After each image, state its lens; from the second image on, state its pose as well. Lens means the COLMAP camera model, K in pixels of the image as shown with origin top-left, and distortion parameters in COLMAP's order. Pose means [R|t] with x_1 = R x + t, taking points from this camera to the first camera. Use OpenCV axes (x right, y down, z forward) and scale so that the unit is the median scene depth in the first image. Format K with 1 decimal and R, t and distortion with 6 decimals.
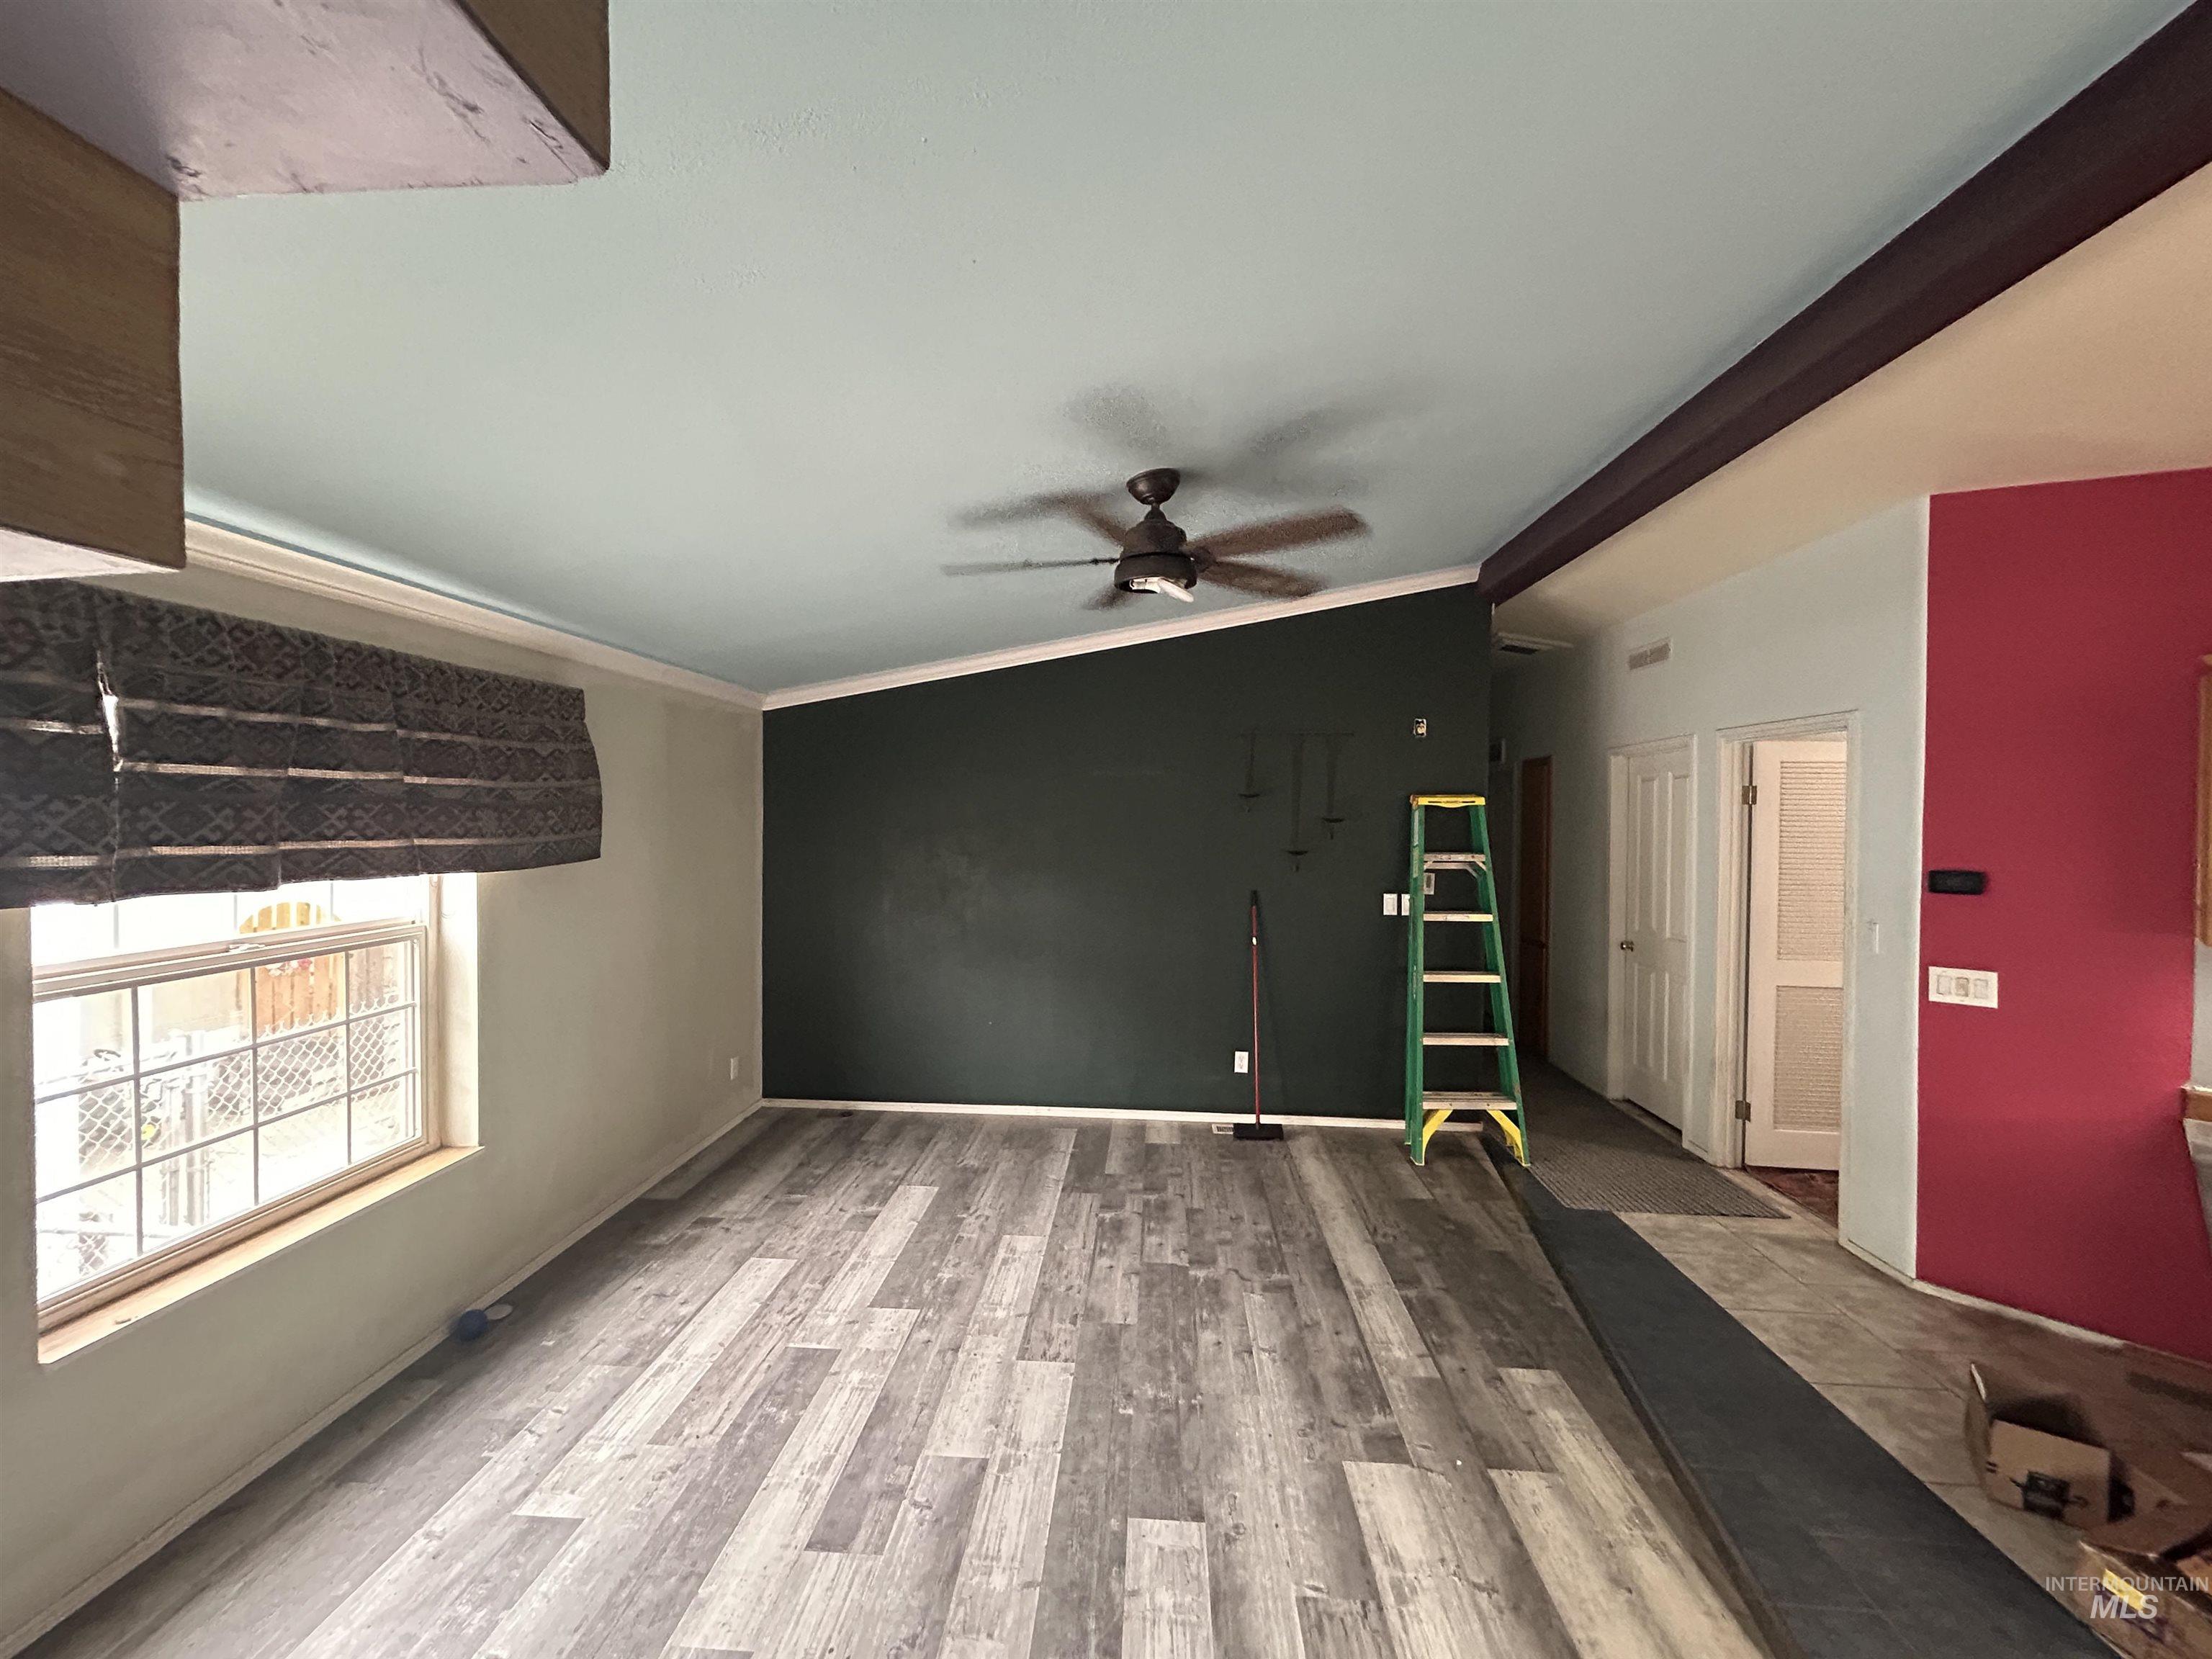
lens RADIAL K [[888.9, 0, 1101.6], [0, 888.9, 831.2], [0, 0, 1]] dist [-0.000180, 0.001442]
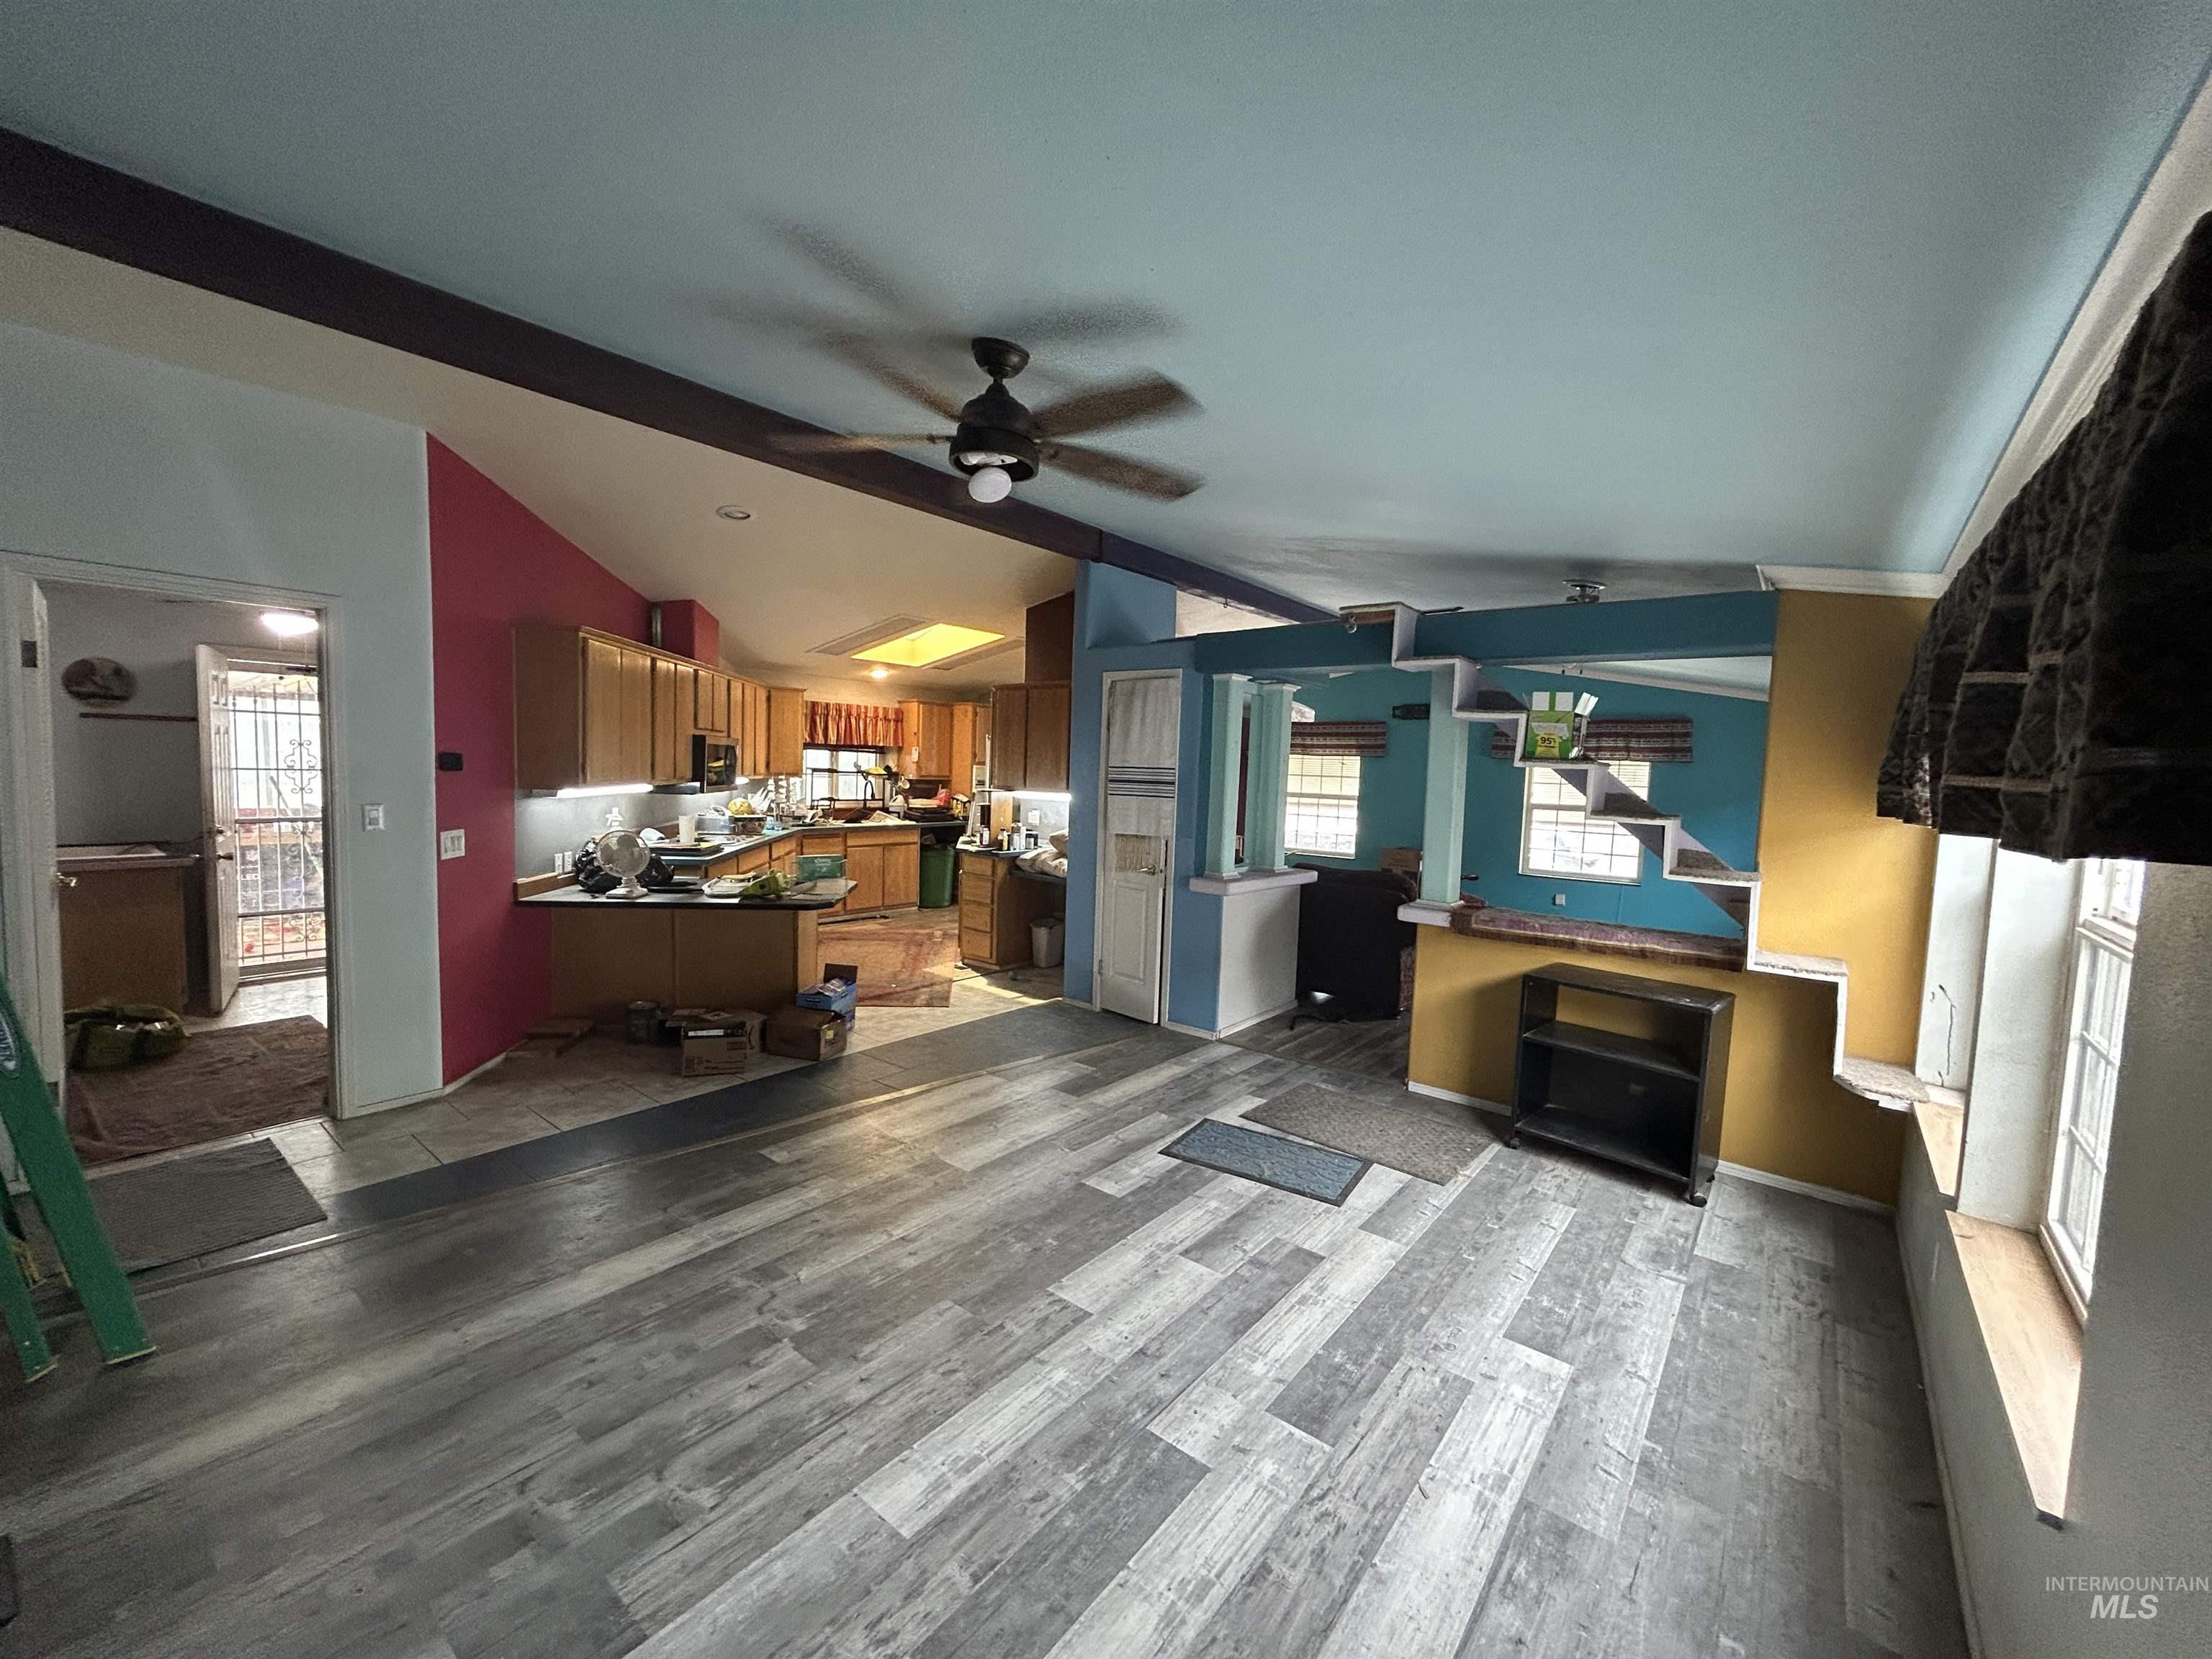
lens RADIAL K [[888.9, 0, 1102.9], [0, 888.9, 820.4], [0, 0, 1]] dist [-0.000180, 0.001442]
pose [[-0.816704, -0.073936, 0.572300, -0.553780], [-0.033095, 0.996127, 0.081463, 0.007755], [-0.576107, 0.047591, -0.815988, 1.606621]]
